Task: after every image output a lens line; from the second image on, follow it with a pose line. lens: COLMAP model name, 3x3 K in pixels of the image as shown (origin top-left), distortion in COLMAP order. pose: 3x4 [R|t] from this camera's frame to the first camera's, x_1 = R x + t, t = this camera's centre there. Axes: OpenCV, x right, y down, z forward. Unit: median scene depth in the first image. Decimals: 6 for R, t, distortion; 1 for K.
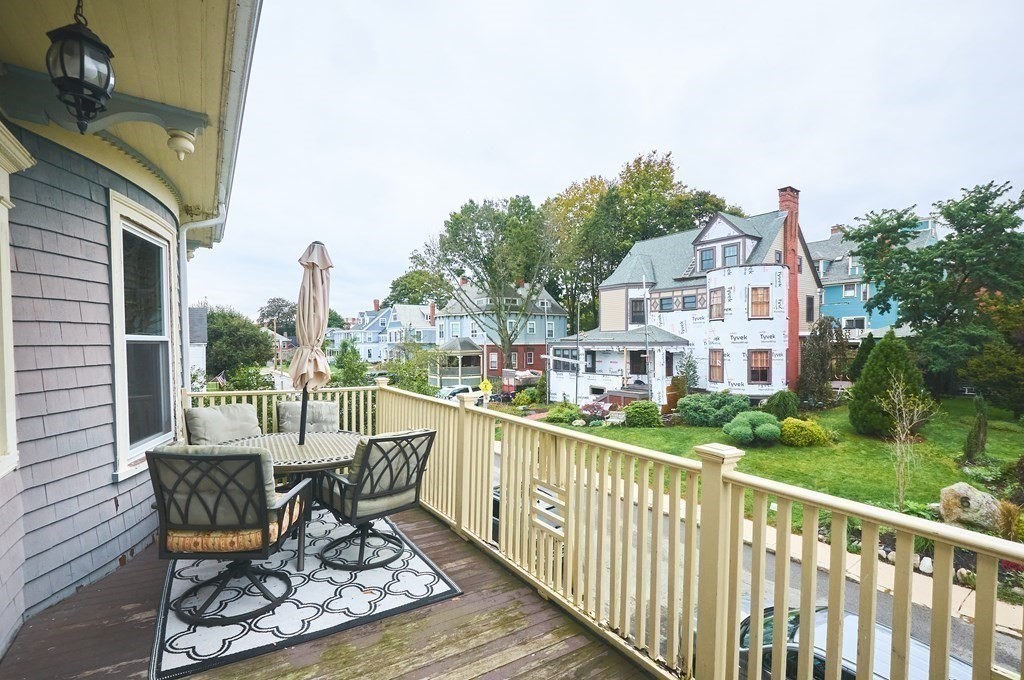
lens RADIAL K [[467.6, 0, 514.3], [0, 467.6, 343.0], [0, 0, 1]] dist [0.000703, -0.000344]
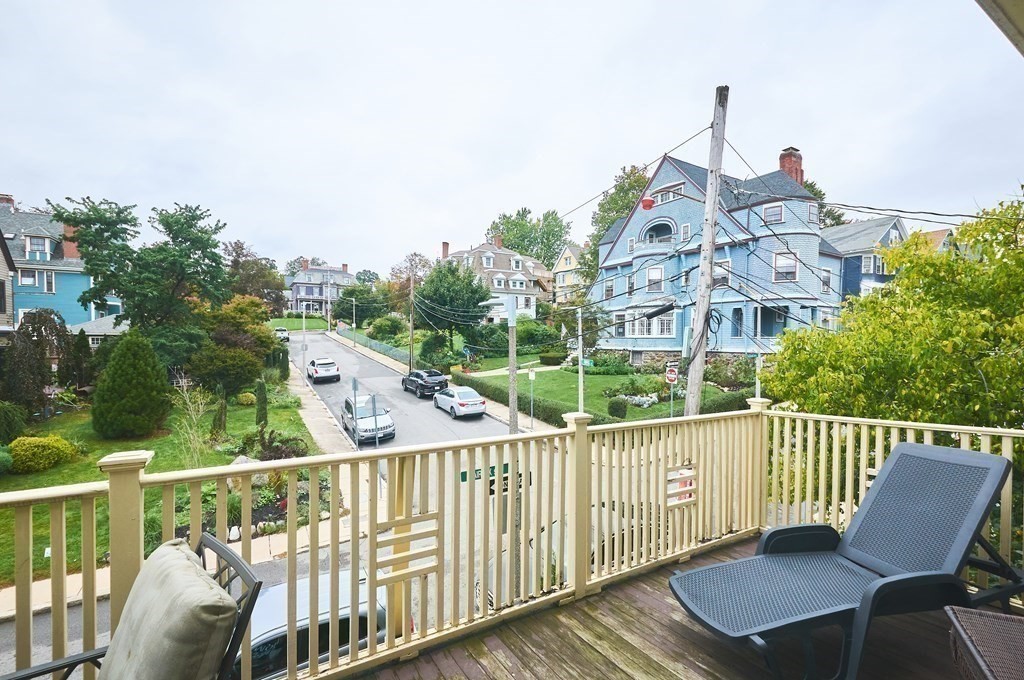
lens RADIAL K [[467.6, 0, 516.0], [0, 467.6, 343.5], [0, 0, 1]] dist [0.000703, -0.000344]
pose [[0.041277, -0.004483, 0.999138, -0.130207], [-0.003610, 0.999983, 0.004636, -0.001618], [-0.999141, -0.003798, 0.041260, 0.136170]]
